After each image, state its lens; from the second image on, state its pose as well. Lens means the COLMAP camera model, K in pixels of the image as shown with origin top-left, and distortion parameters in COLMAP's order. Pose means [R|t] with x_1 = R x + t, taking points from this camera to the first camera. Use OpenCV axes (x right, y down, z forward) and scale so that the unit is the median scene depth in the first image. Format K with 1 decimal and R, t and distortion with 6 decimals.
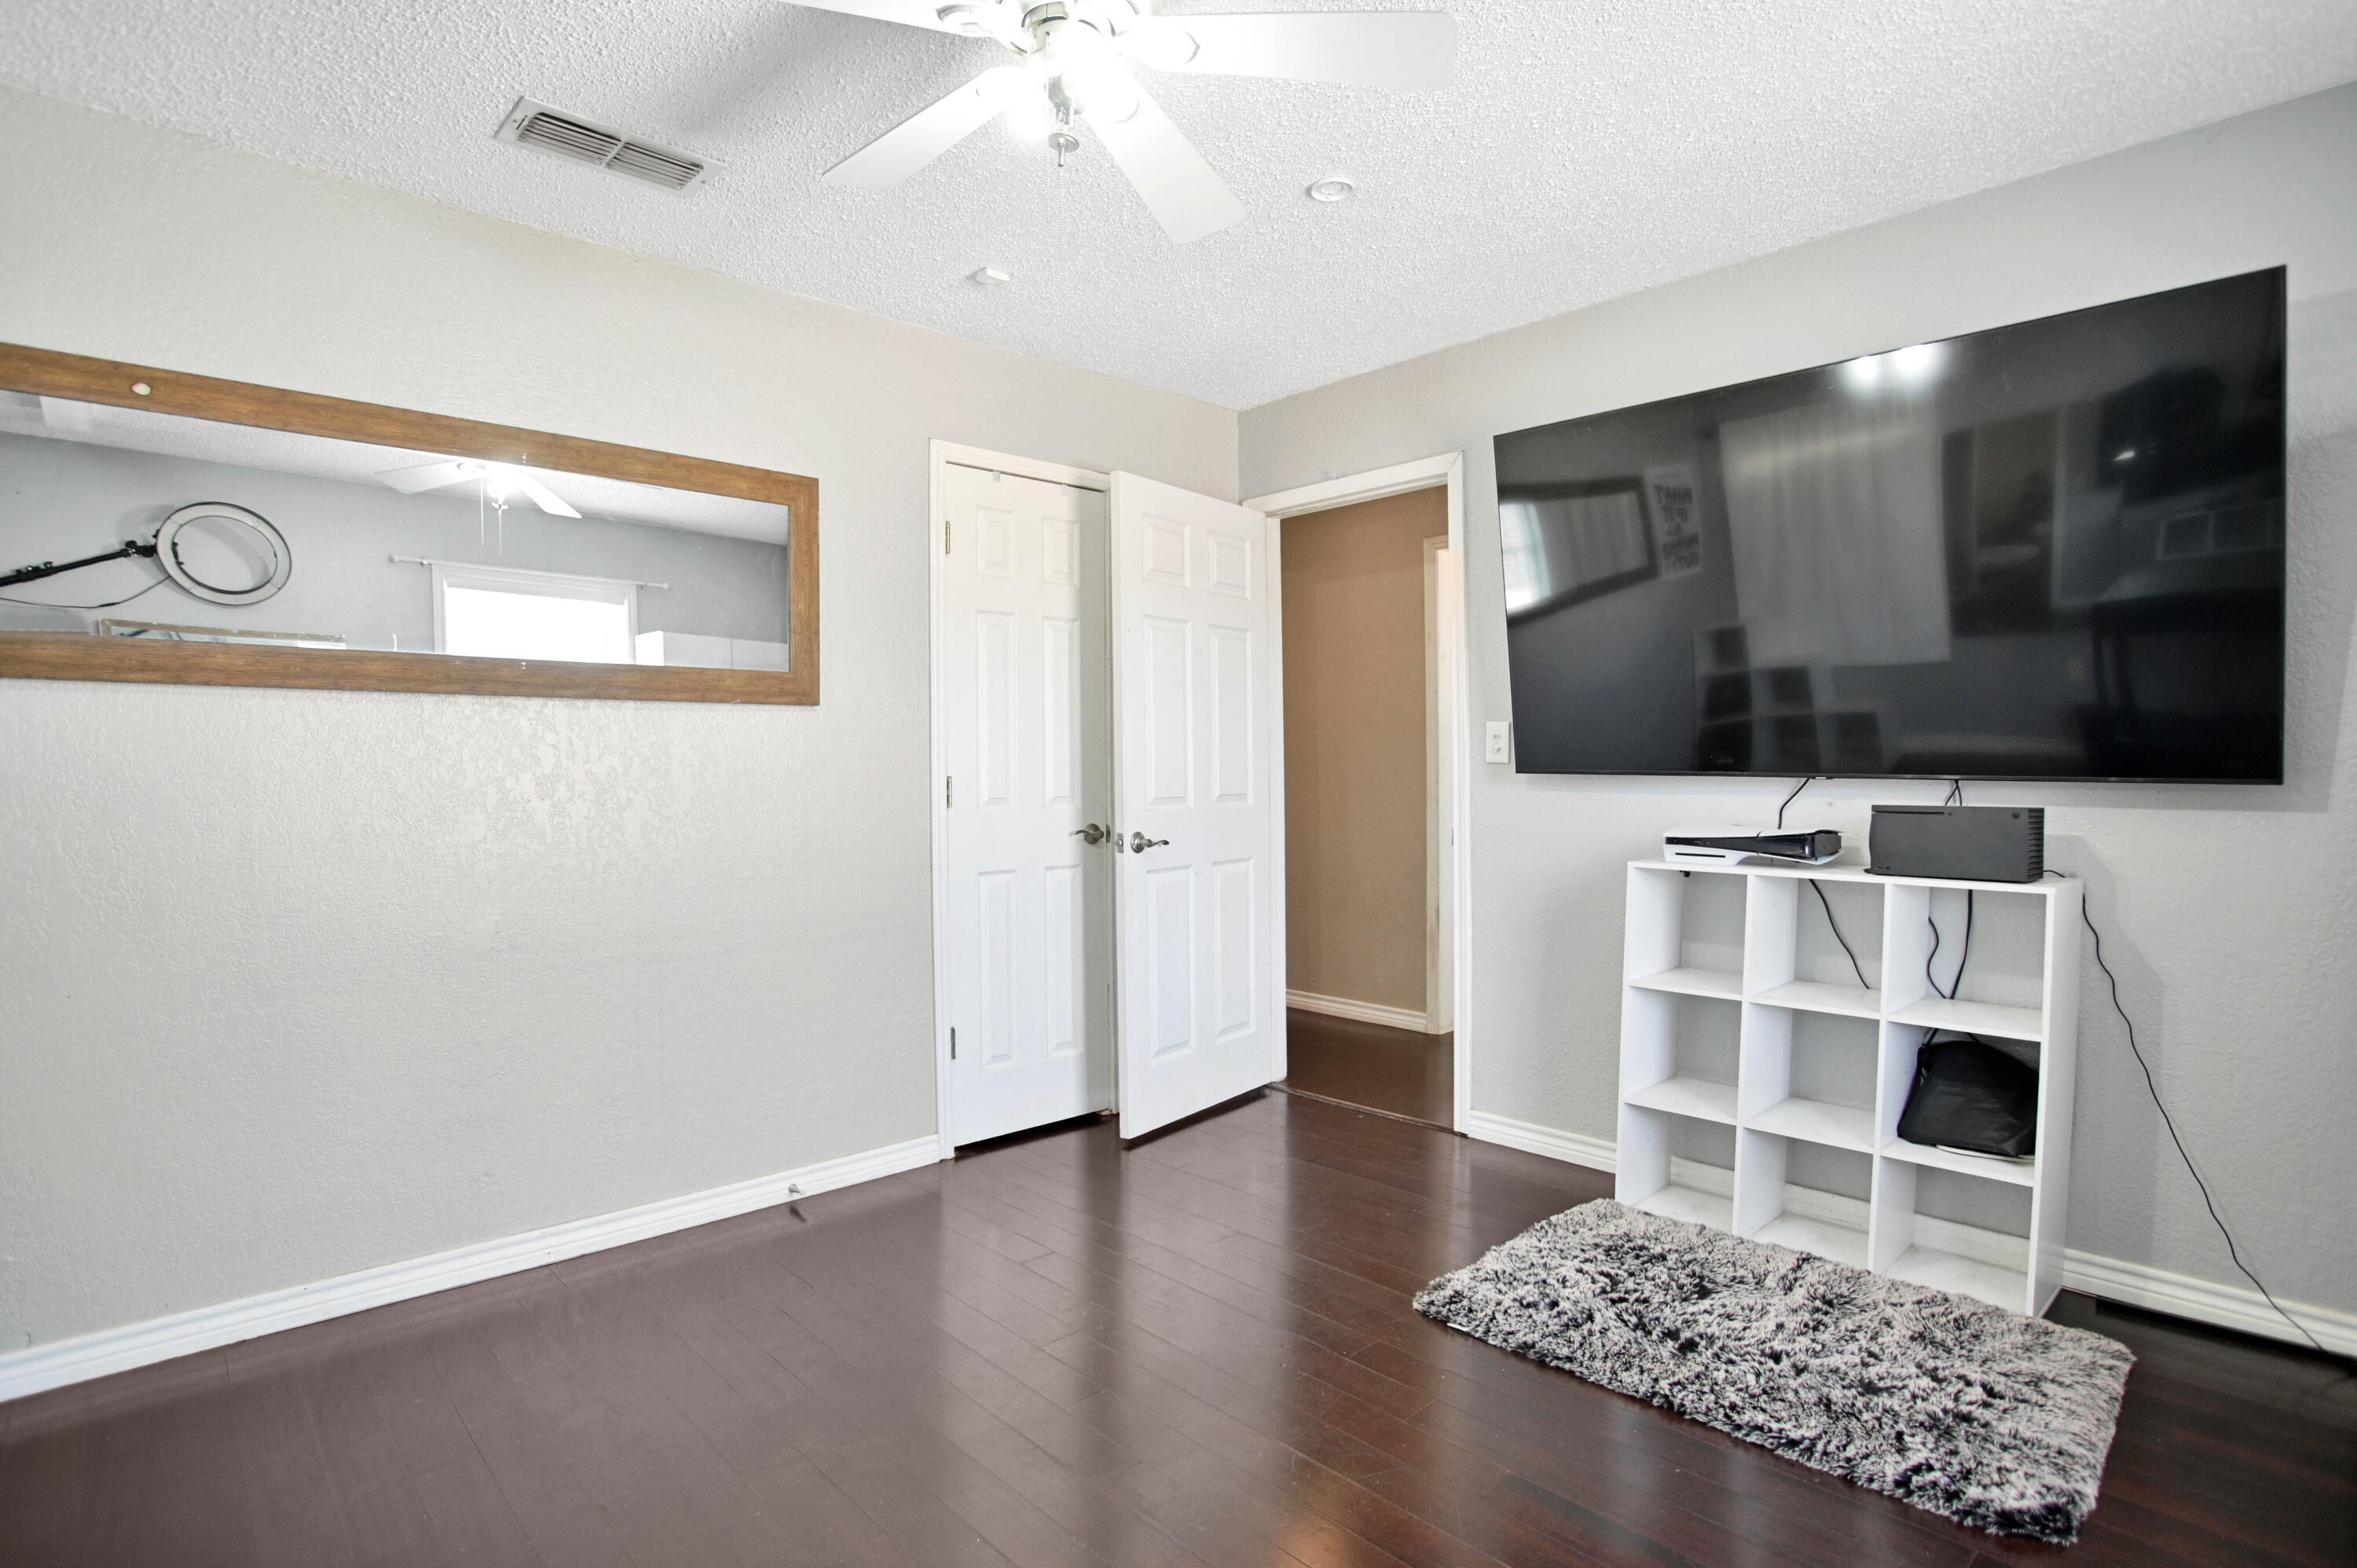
lens RADIAL K [[1193.7, 0, 1175.8], [0, 1193.7, 788.4], [0, 0, 1]] dist [-0.068067, 0.023077]
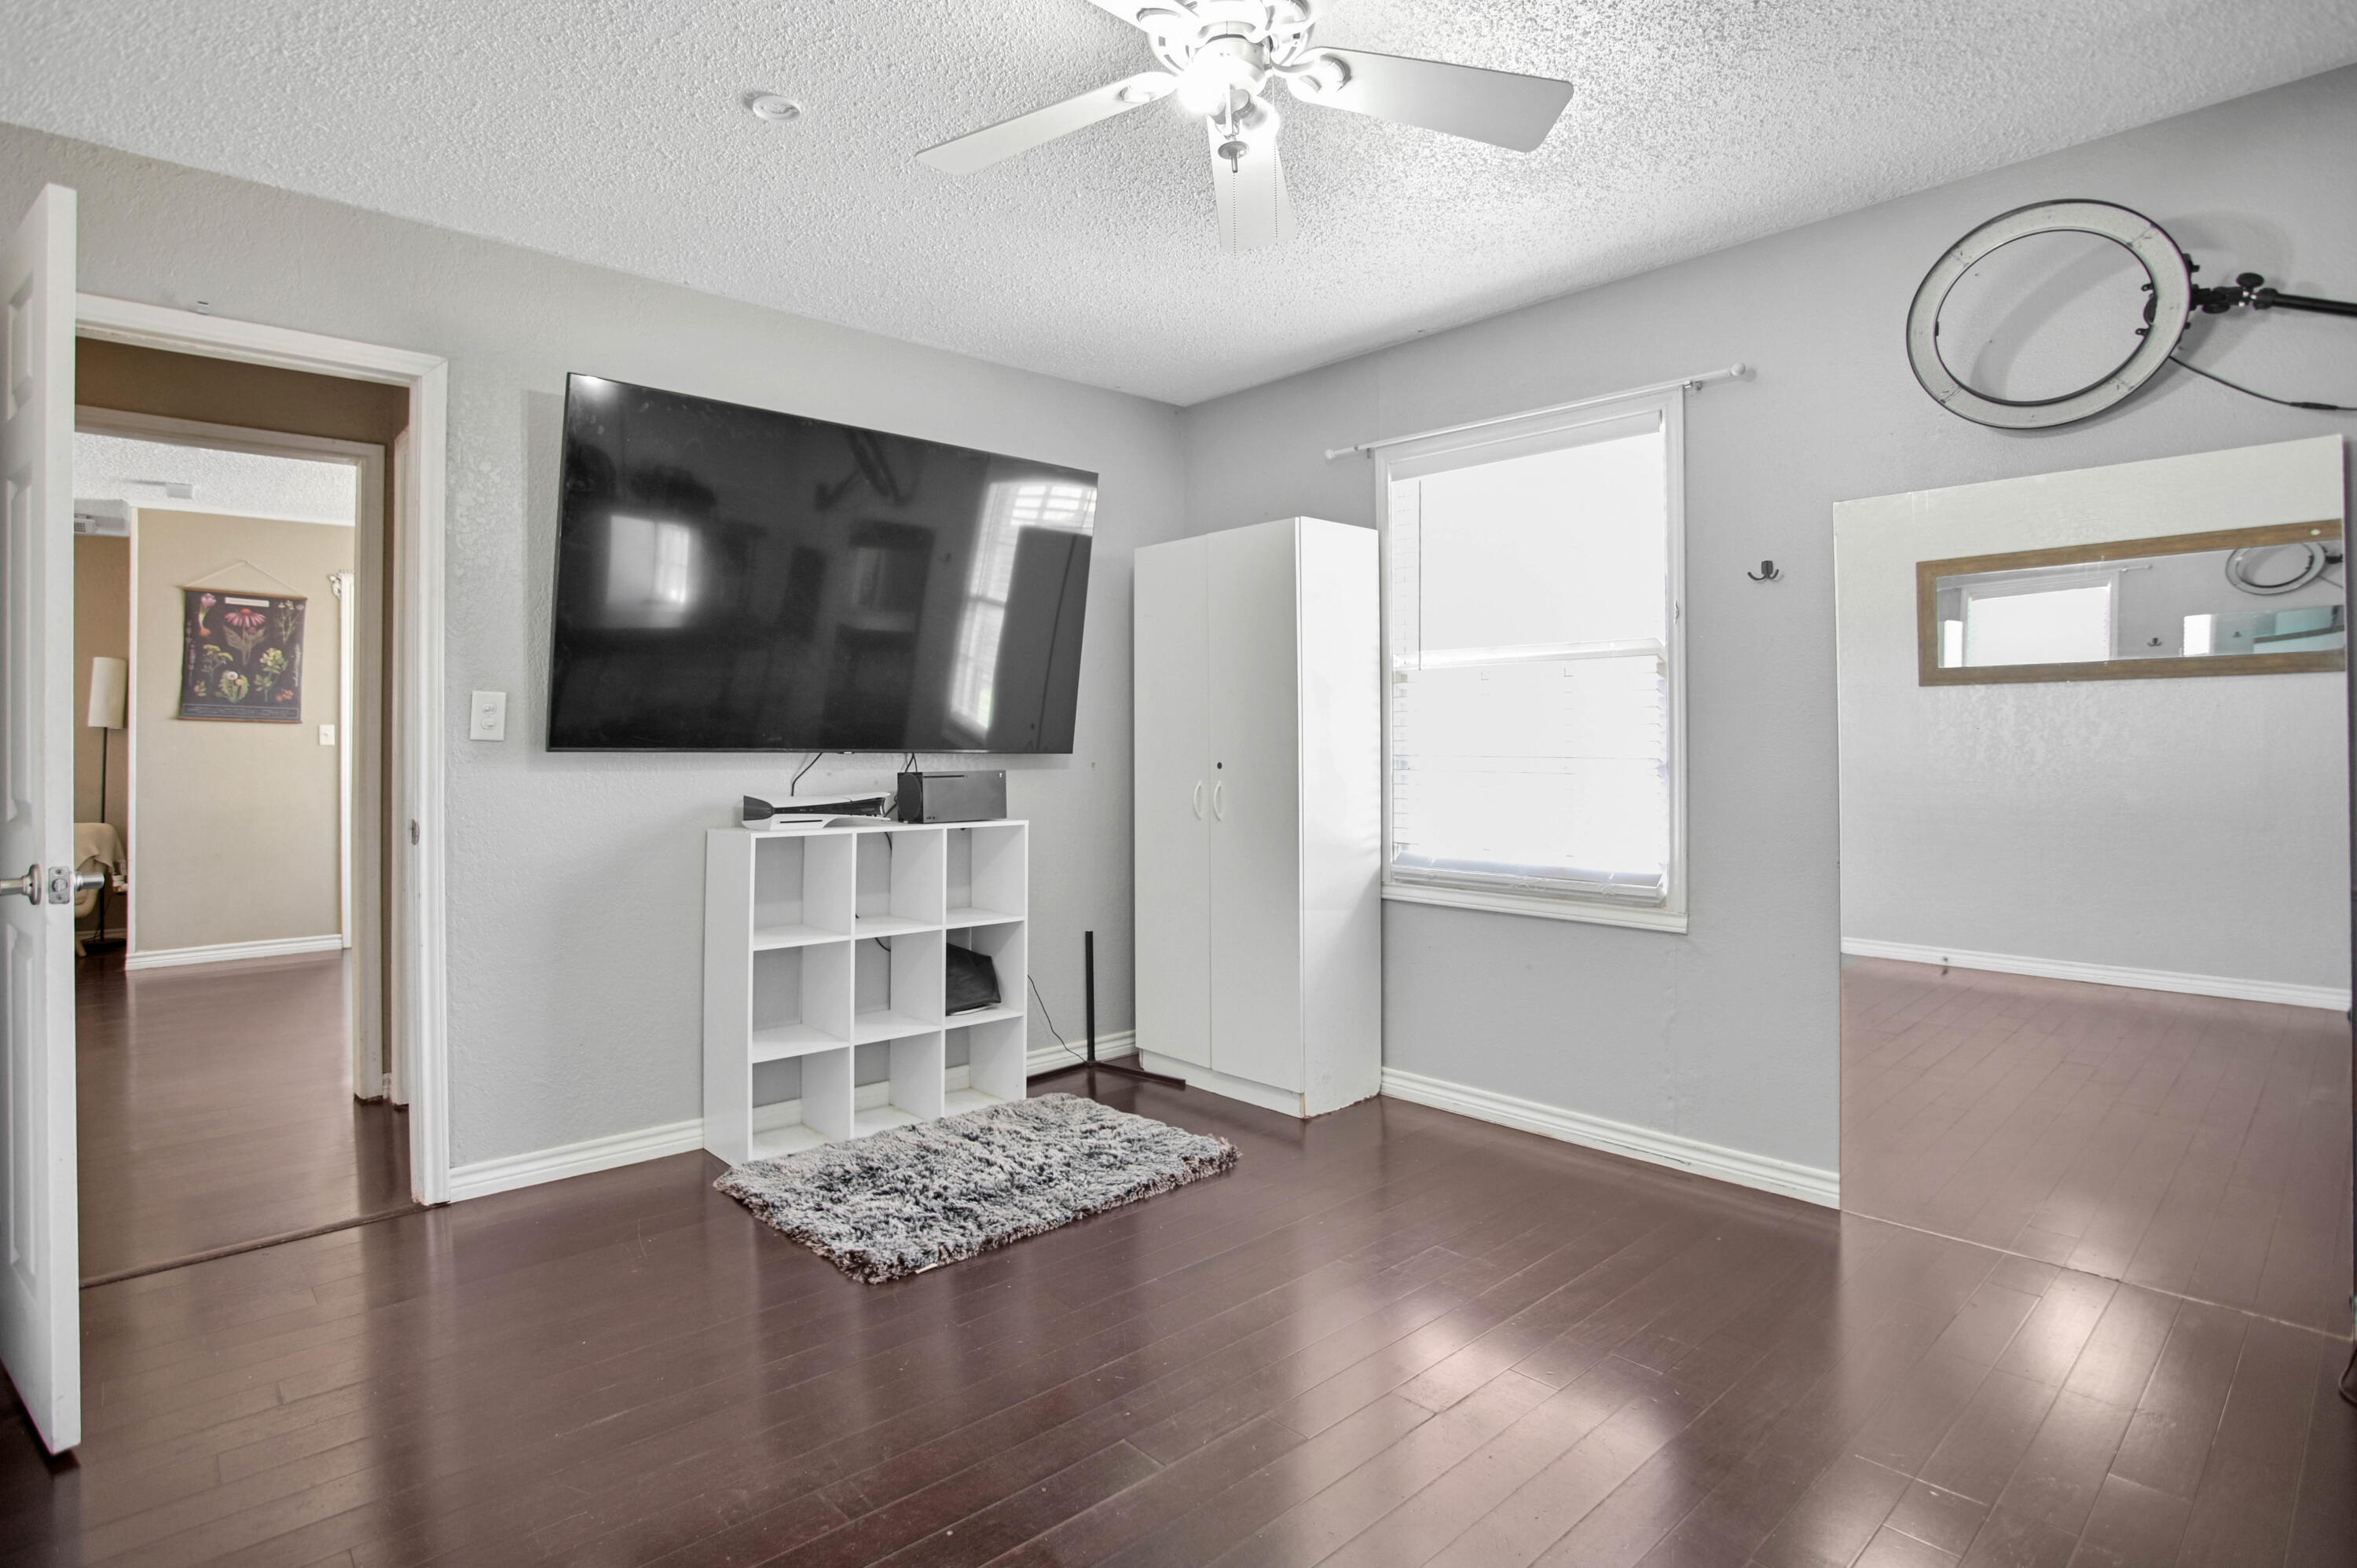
lens RADIAL K [[1169.7, 0, 1181.7], [0, 1169.7, 723.6], [0, 0, 1]] dist [-0.041458, 0.000122]
pose [[0.016453, 0.021697, 0.999629, -0.691445], [0.023261, 0.999486, -0.022076, -0.004401], [-0.999594, 0.023616, 0.015940, 0.630548]]
